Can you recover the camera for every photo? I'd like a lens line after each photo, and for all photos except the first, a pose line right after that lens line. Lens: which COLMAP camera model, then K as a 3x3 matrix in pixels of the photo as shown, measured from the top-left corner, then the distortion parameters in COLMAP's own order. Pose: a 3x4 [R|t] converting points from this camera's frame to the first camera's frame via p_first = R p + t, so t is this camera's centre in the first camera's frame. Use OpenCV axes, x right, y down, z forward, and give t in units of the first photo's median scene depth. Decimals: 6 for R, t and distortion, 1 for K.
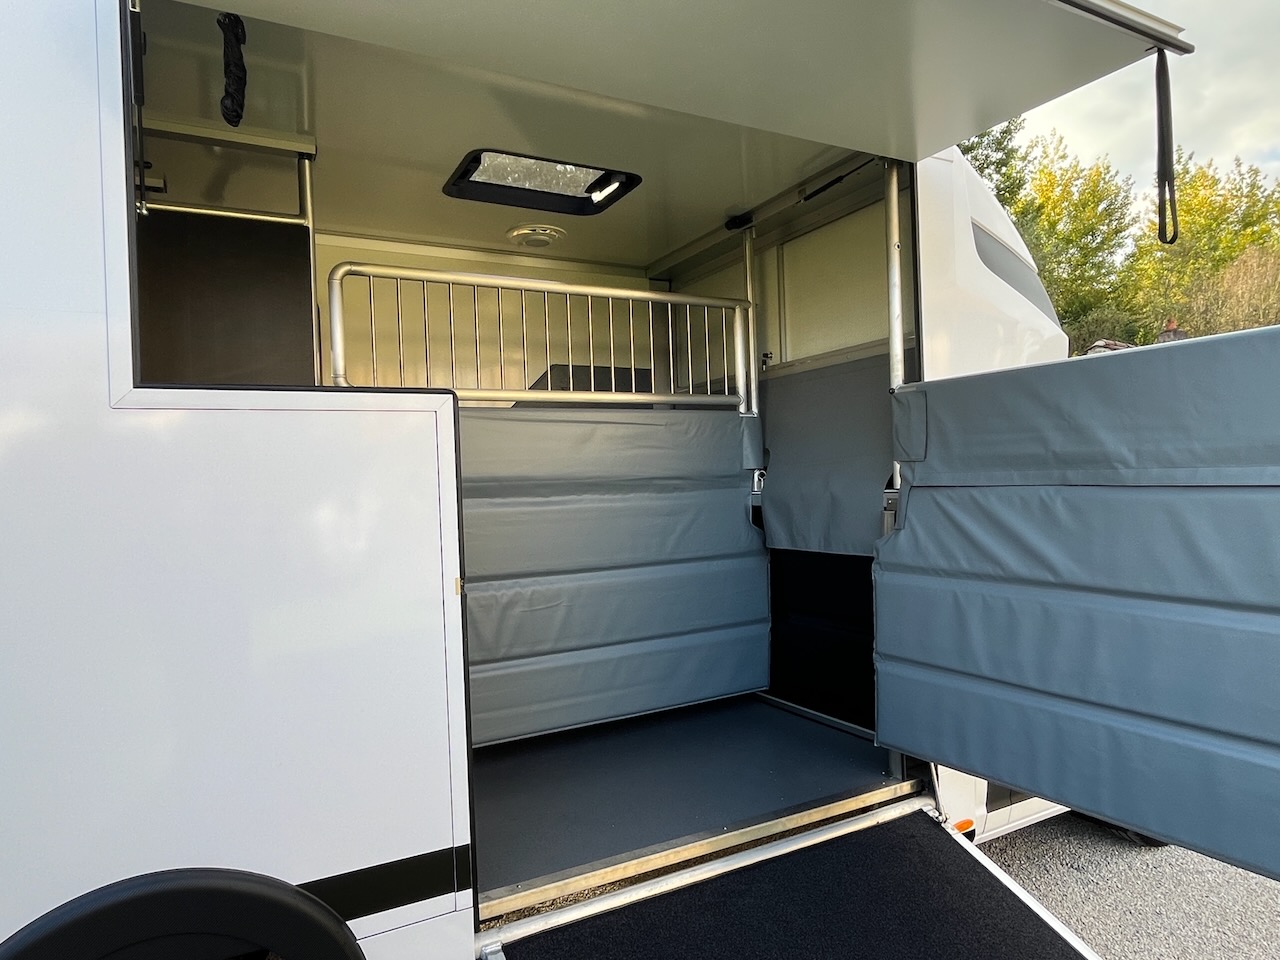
lens RADIAL K [[798.2, 0, 637.4], [0, 798.2, 481.8], [0, 0, 1]] dist [-0.001185, 0.001432]
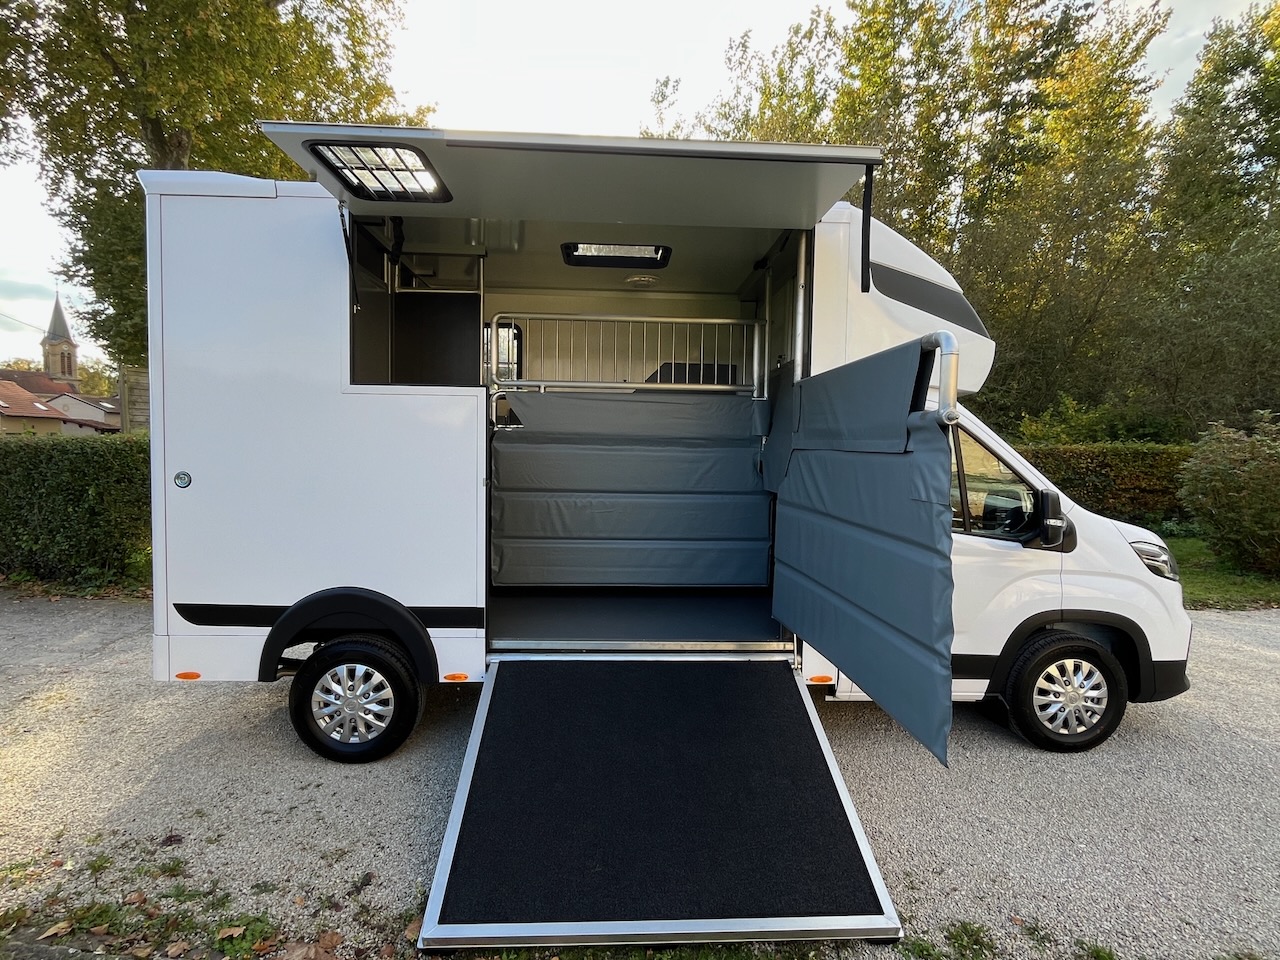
lens RADIAL K [[659.7, 0, 637.1], [0, 659.7, 478.6], [0, 0, 1]] dist [0.000143, -0.001482]
pose [[0.900036, 0.068711, -0.430364, 0.483228], [-0.047790, 0.997099, 0.059250, 0.002451], [0.433187, -0.032760, 0.900709, -0.197492]]
